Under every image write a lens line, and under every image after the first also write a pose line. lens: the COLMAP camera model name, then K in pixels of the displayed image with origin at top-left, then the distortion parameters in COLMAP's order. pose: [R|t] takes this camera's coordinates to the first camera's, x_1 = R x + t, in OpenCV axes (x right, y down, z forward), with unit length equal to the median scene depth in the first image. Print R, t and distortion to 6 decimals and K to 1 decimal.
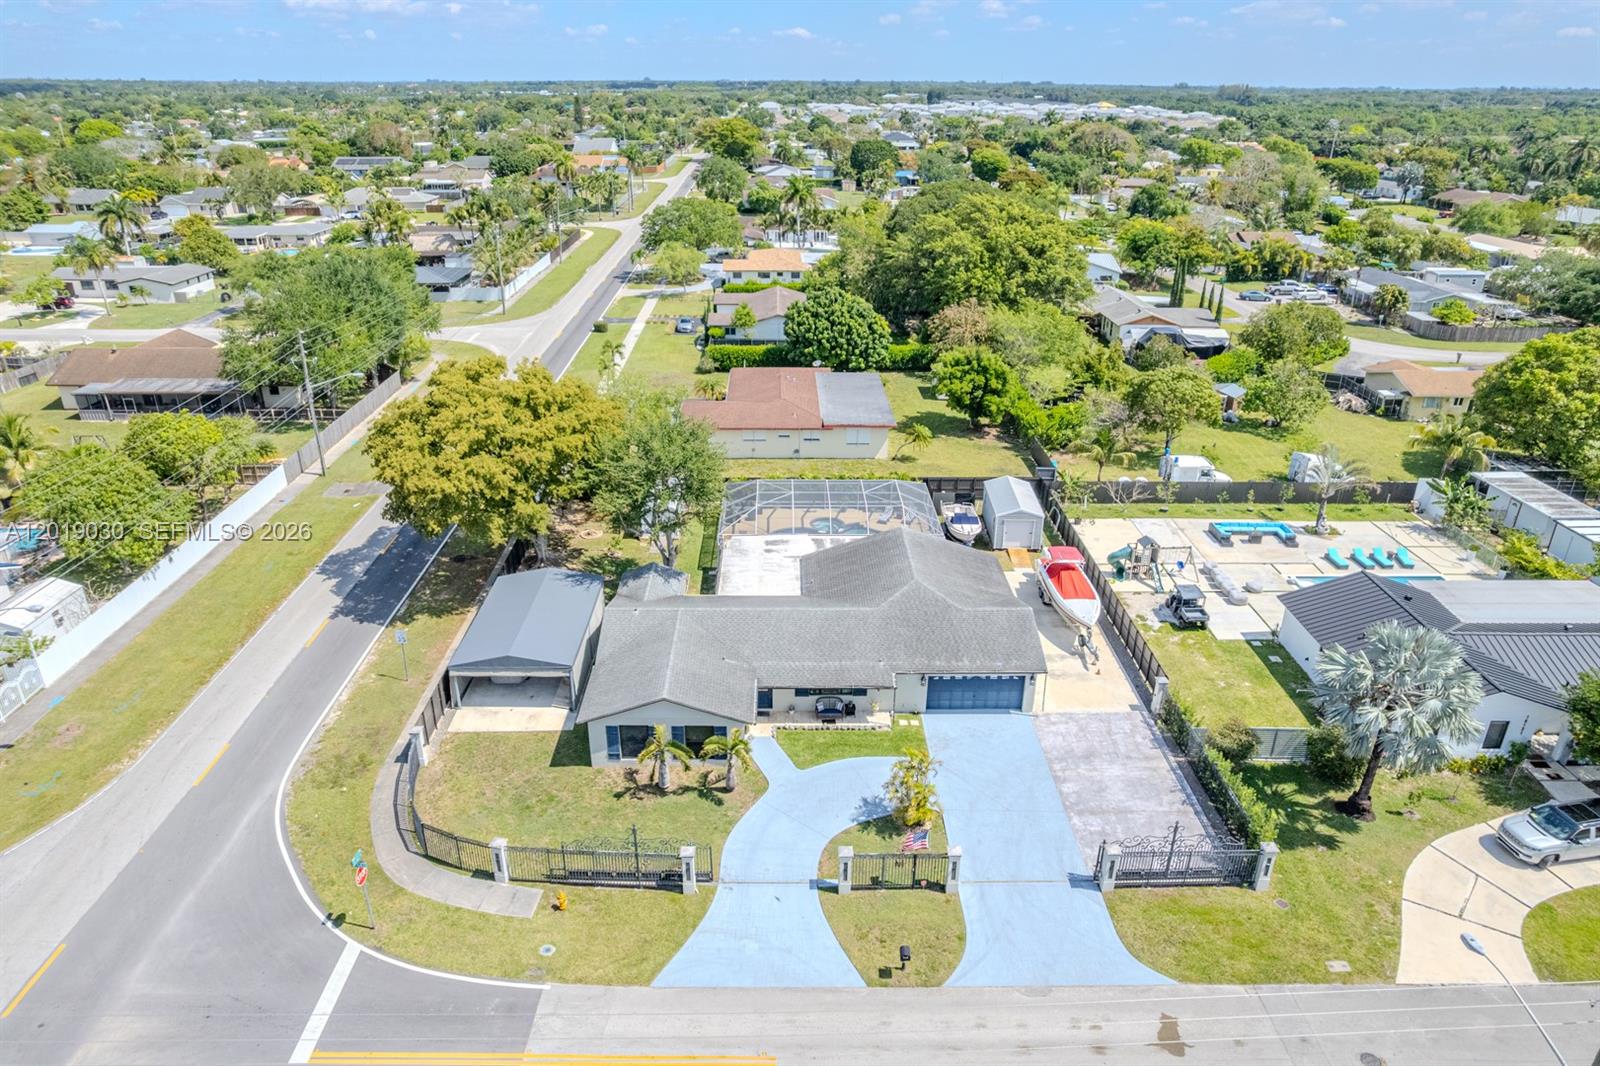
lens RADIAL K [[1028.5, 0, 792.9], [0, 1028.5, 537.0], [0, 0, 1]] dist [-0.074051, 0.064399]
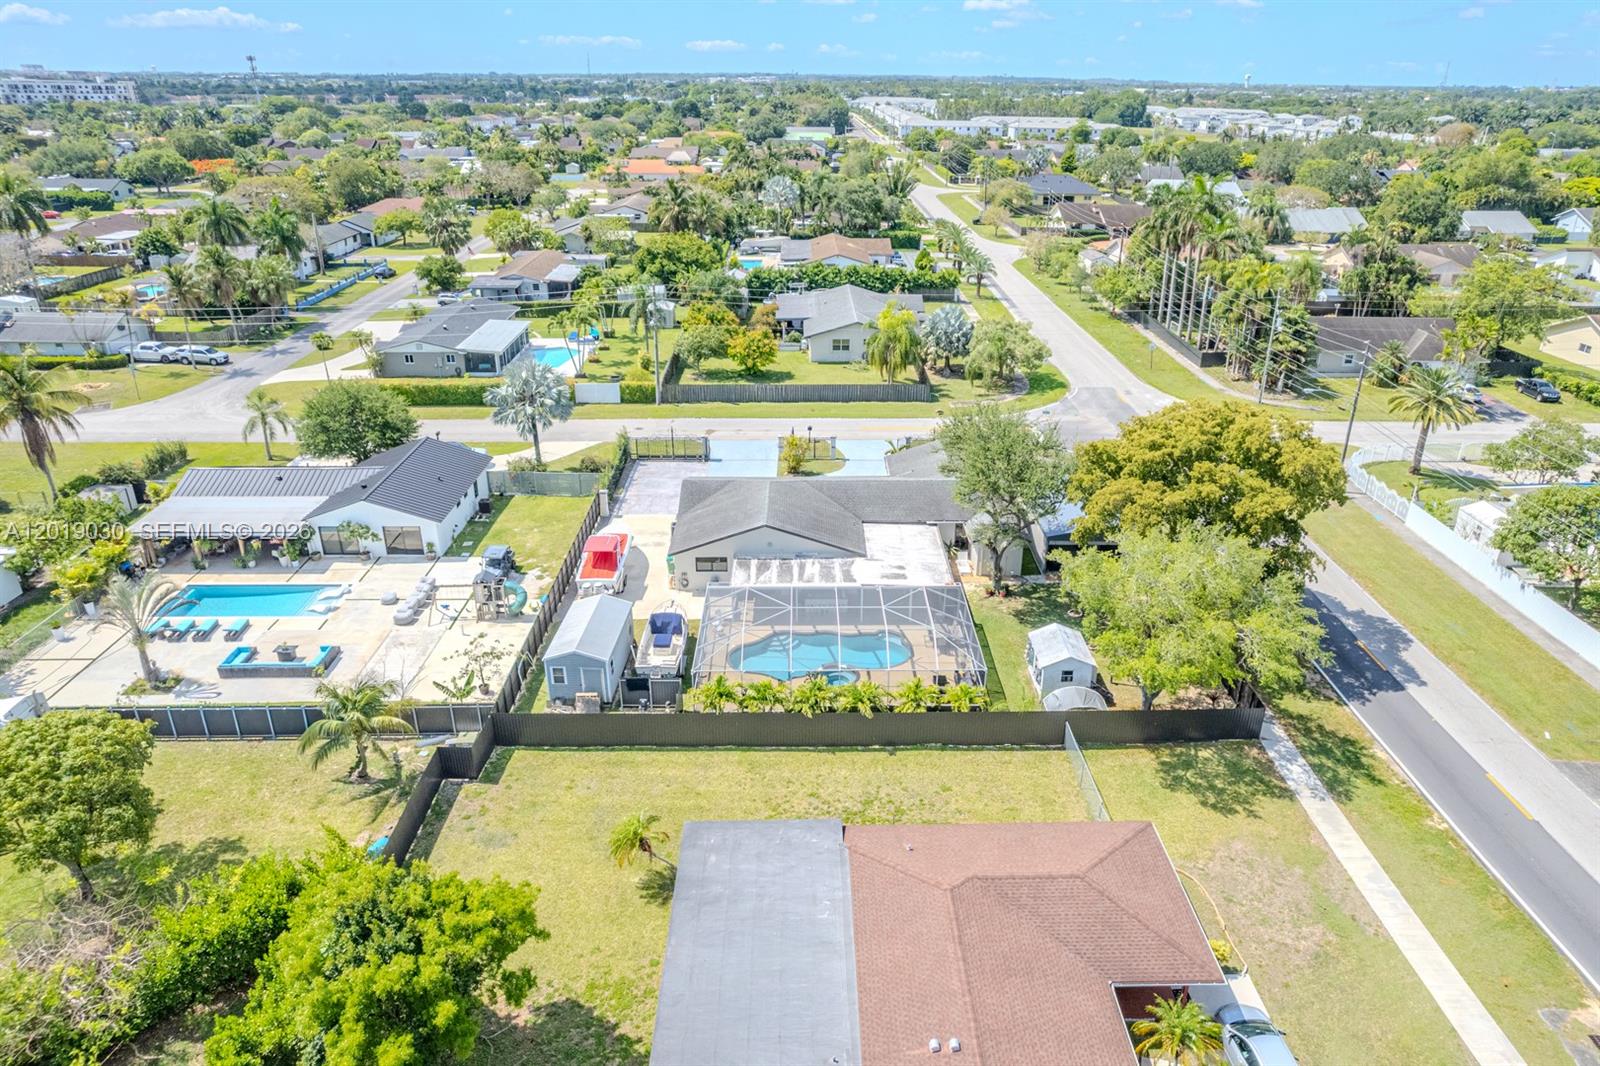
lens RADIAL K [[1041.2, 0, 836.4], [0, 1041.2, 533.8], [0, 0, 1]] dist [-0.043037, -0.000226]
pose [[-0.999672, -0.008475, -0.024149, 0.073694], [-0.023684, 0.663940, 0.747411, -0.910457], [0.009699, 0.747738, -0.663923, 2.014654]]
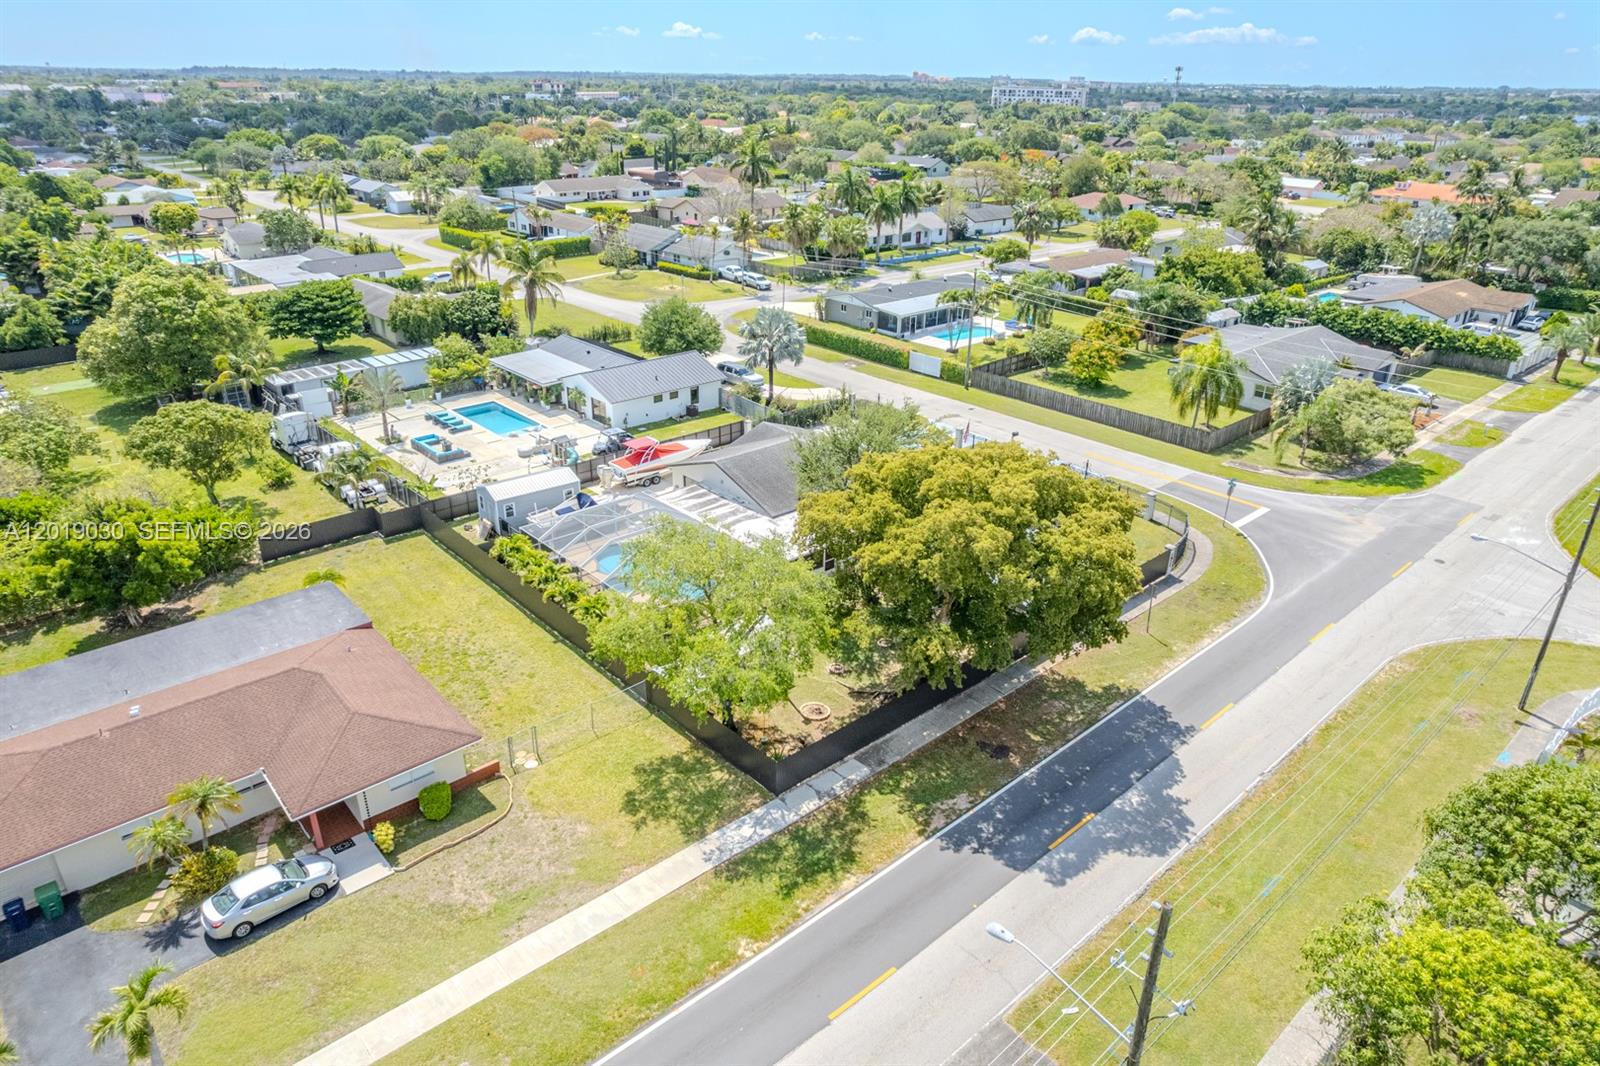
lens RADIAL K [[1028.5, 0, 792.9], [0, 1028.5, 537.0], [0, 0, 1]] dist [-0.074051, 0.064399]
pose [[-0.652020, -0.328361, 0.683410, -0.883413], [0.297610, 0.718178, 0.629006, -0.750932], [-0.697351, 0.613514, -0.370543, 1.687464]]
